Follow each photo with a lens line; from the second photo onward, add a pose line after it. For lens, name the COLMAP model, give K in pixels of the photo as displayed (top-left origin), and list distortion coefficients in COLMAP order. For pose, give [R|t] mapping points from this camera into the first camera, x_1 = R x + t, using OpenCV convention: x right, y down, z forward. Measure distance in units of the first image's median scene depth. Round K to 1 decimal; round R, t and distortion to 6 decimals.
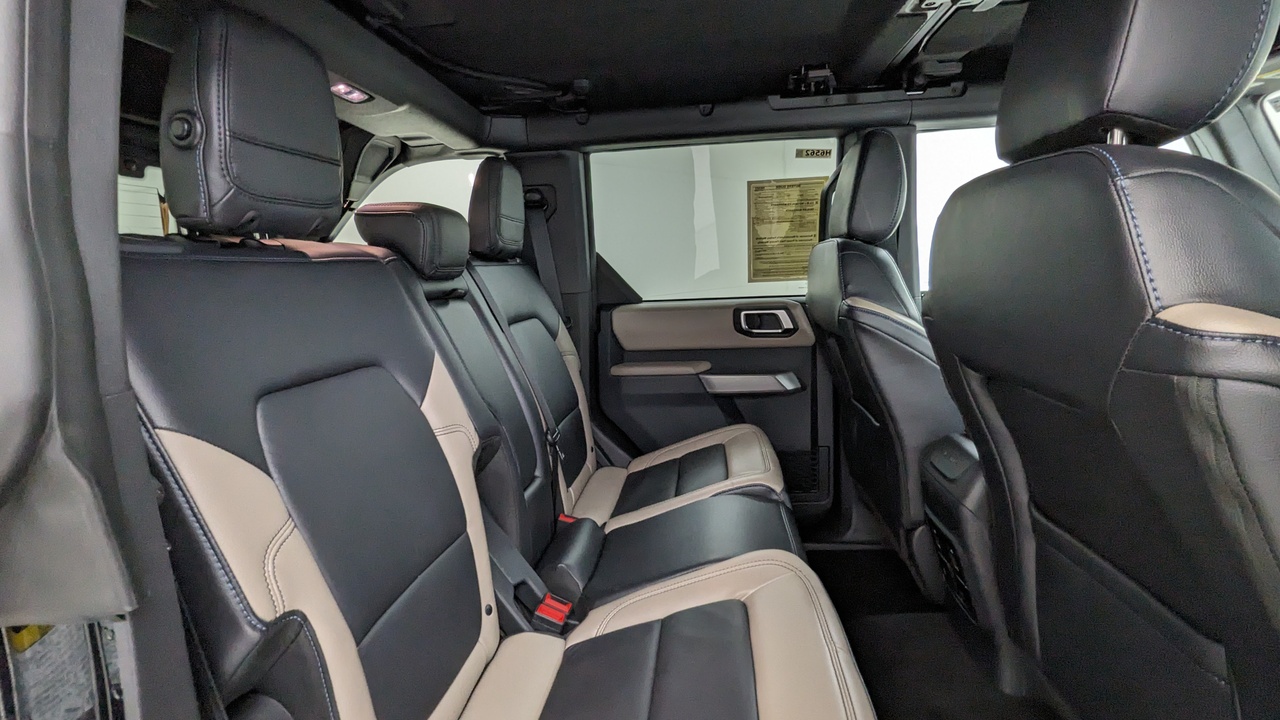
lens RADIAL K [[609.8, 0, 640.0], [0, 609.8, 363.6], [0, 0, 1]] dist [-0.008167, -0.000861]
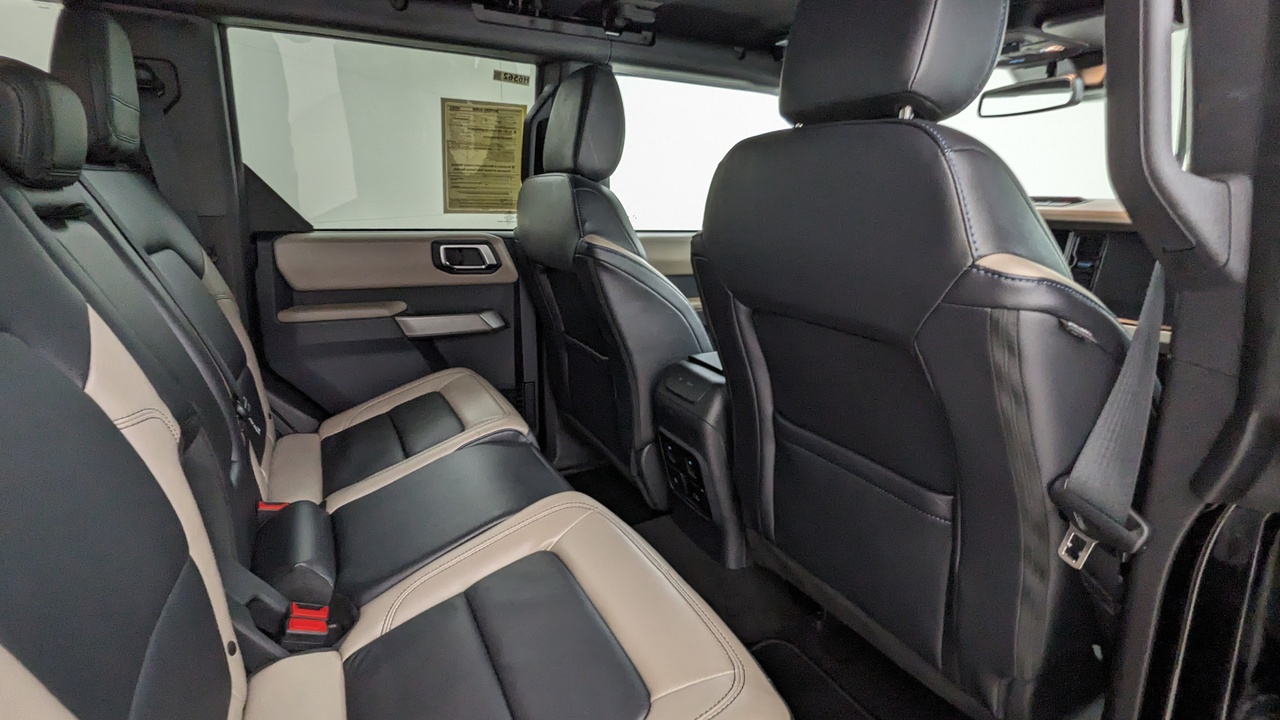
lens RADIAL K [[609.8, 0, 640.0], [0, 609.8, 363.6], [0, 0, 1]] dist [-0.008167, -0.000861]
pose [[0.826875, -0.085396, 0.555864, -0.128048], [0.025249, 0.993045, 0.115000, -0.008362], [-0.561819, -0.081056, 0.823280, 0.080694]]
